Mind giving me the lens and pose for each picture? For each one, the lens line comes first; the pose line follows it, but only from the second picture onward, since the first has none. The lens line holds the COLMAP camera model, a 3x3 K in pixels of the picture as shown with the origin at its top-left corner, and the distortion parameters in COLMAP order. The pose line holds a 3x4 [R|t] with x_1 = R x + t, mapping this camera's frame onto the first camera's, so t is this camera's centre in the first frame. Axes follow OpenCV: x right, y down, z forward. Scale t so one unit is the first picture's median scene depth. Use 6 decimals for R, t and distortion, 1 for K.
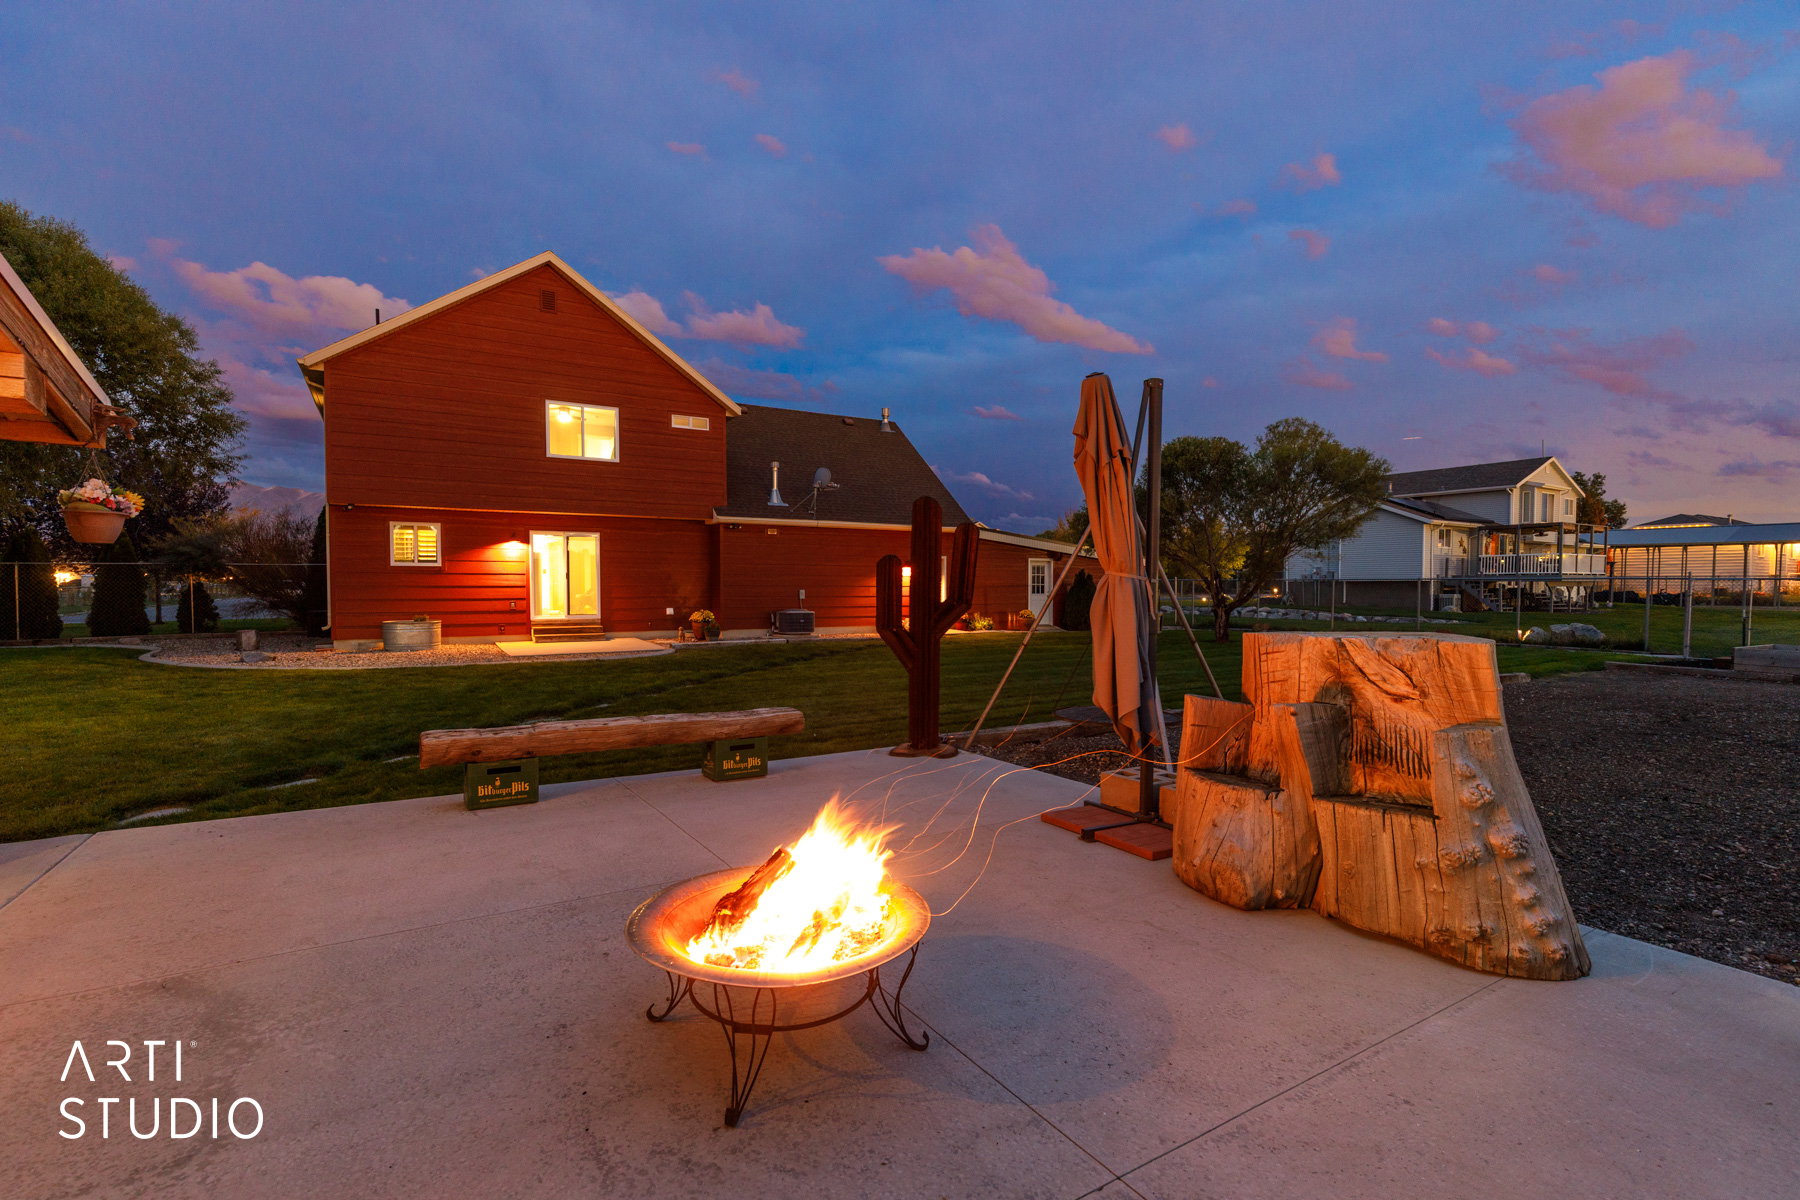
lens RADIAL K [[814.2, 0, 900.0], [0, 814.2, 600.0], [0, 0, 1]] dist [-0.000171, -0.000002]
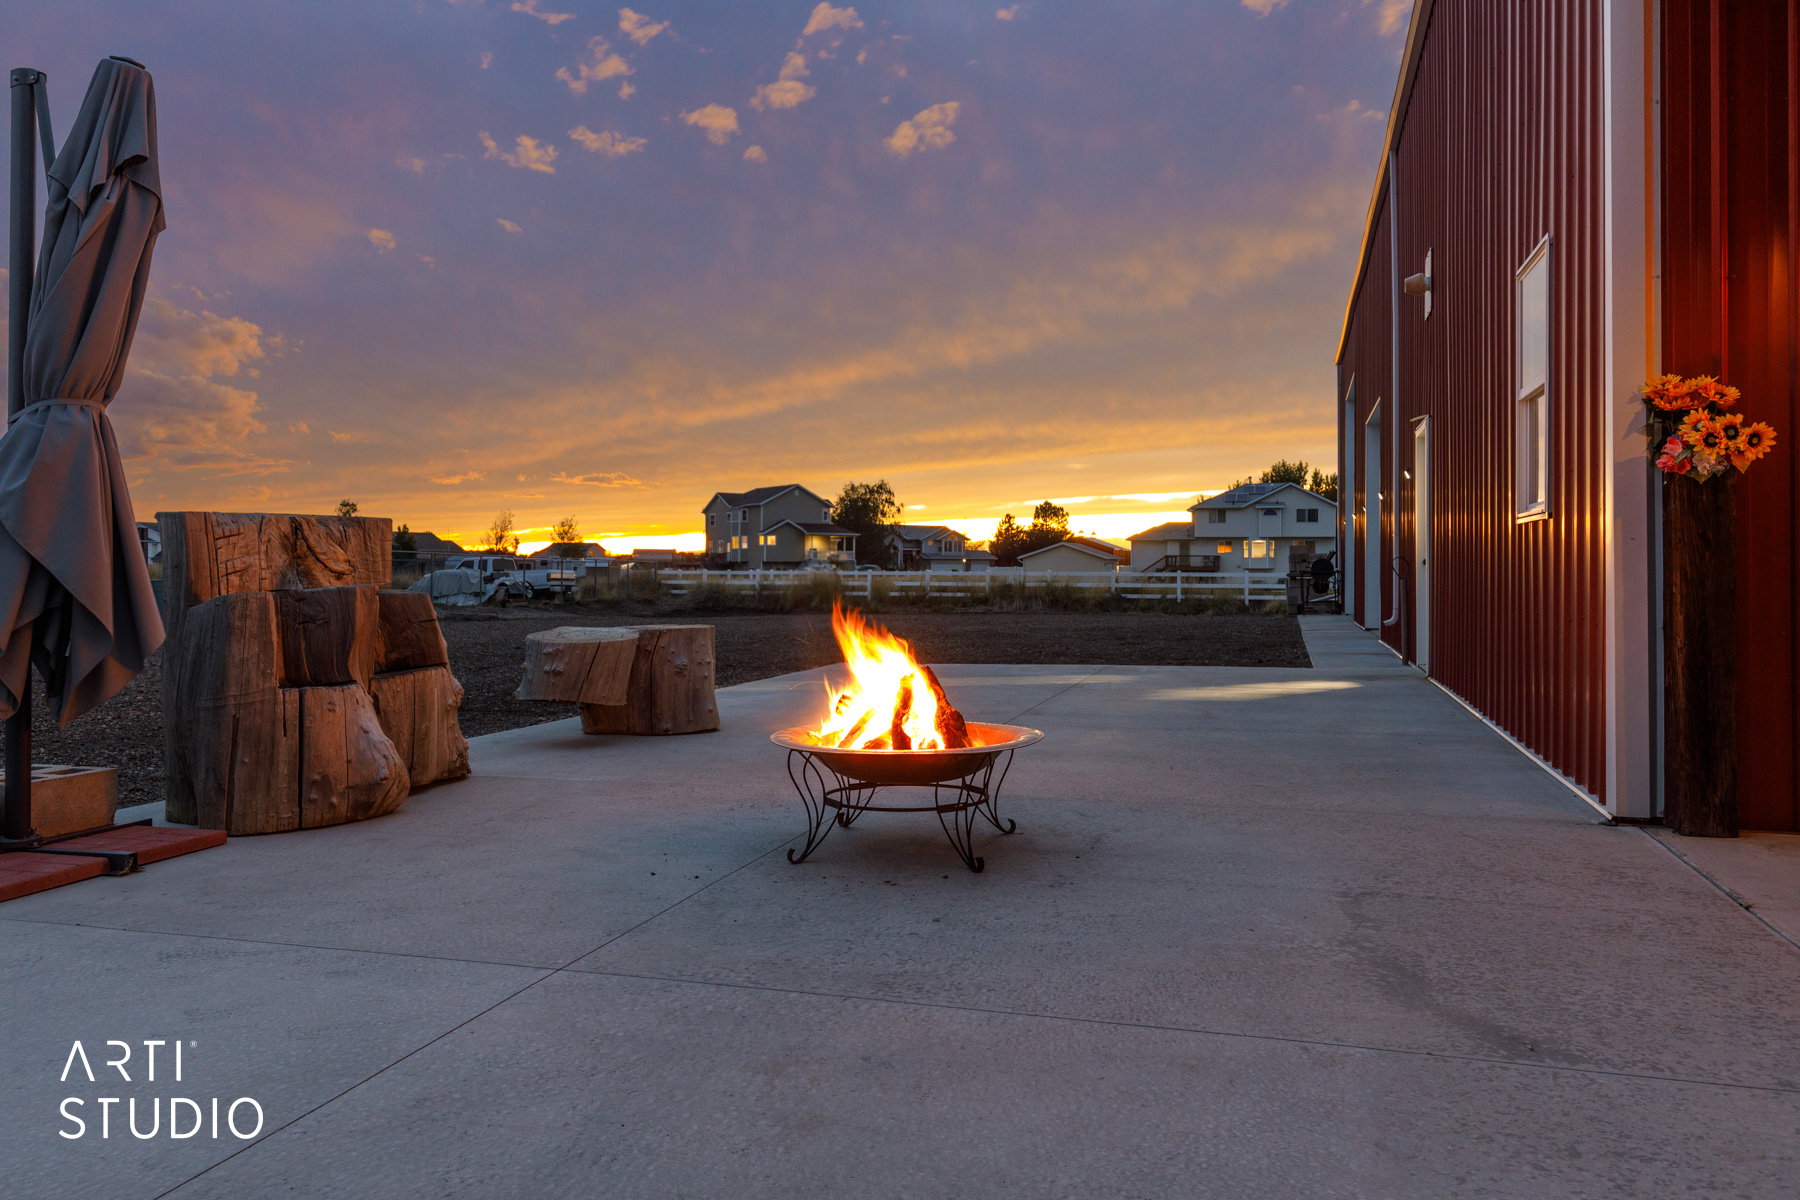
lens RADIAL K [[1252.2, 0, 900.0], [0, 1252.2, 600.0], [0, 0, 1]] dist [-0.001849, 0.000478]
pose [[-0.650282, -0.024041, 0.759312, -0.663692], [0.006727, 0.999278, 0.037400, 0.065392], [-0.759663, 0.029428, -0.649651, 0.985313]]
